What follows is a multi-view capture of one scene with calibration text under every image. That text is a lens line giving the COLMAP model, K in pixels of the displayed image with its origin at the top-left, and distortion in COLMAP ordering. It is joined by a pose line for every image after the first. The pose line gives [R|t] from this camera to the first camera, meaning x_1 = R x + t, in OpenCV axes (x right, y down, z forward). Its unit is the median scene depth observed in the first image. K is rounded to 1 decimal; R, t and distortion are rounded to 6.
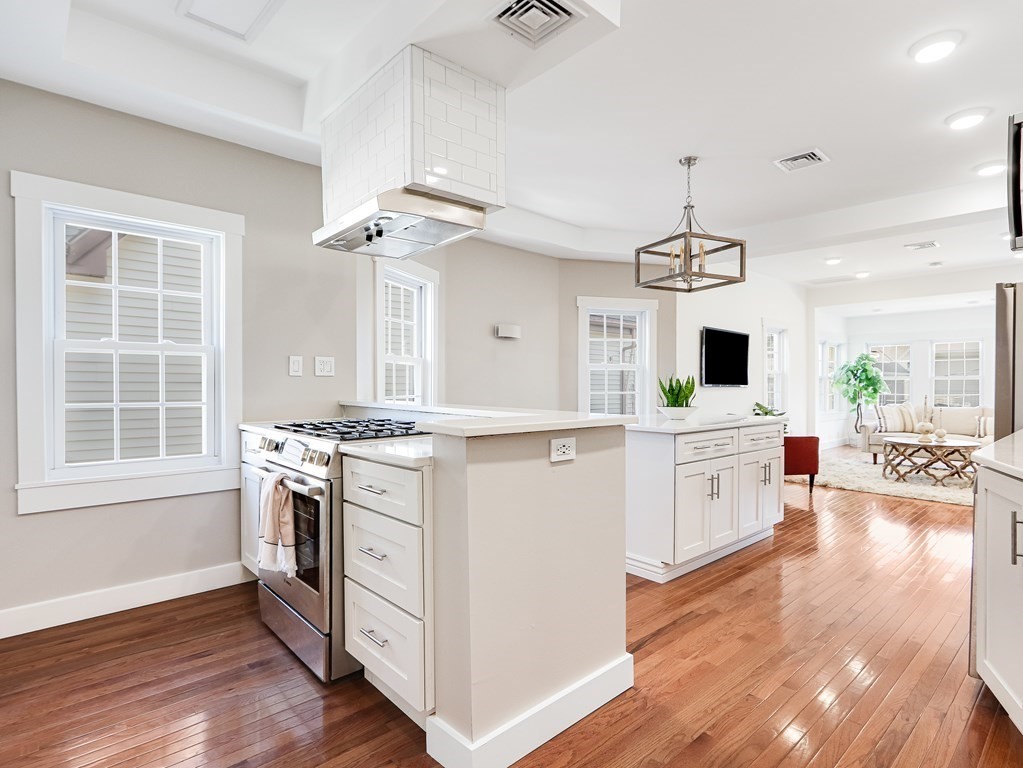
lens RADIAL K [[524.9, 0, 508.6], [0, 524.9, 380.3], [0, 0, 1]] dist [0.004569, -0.007536]
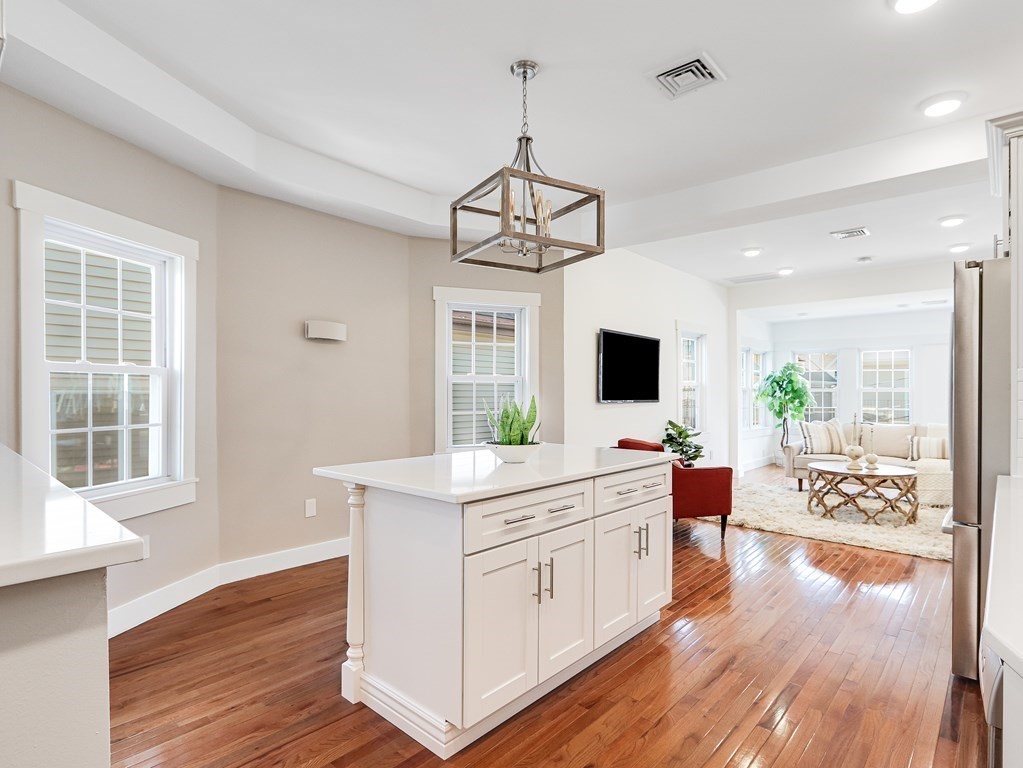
lens RADIAL K [[543.5, 0, 514.0], [0, 543.5, 383.1], [0, 0, 1]] dist [-0.002815, -0.000800]
pose [[0.993287, 0.000471, 0.115677, 0.148465], [0.000538, 0.999962, -0.008690, -0.011675], [-0.115677, 0.008694, 0.993249, 0.195007]]
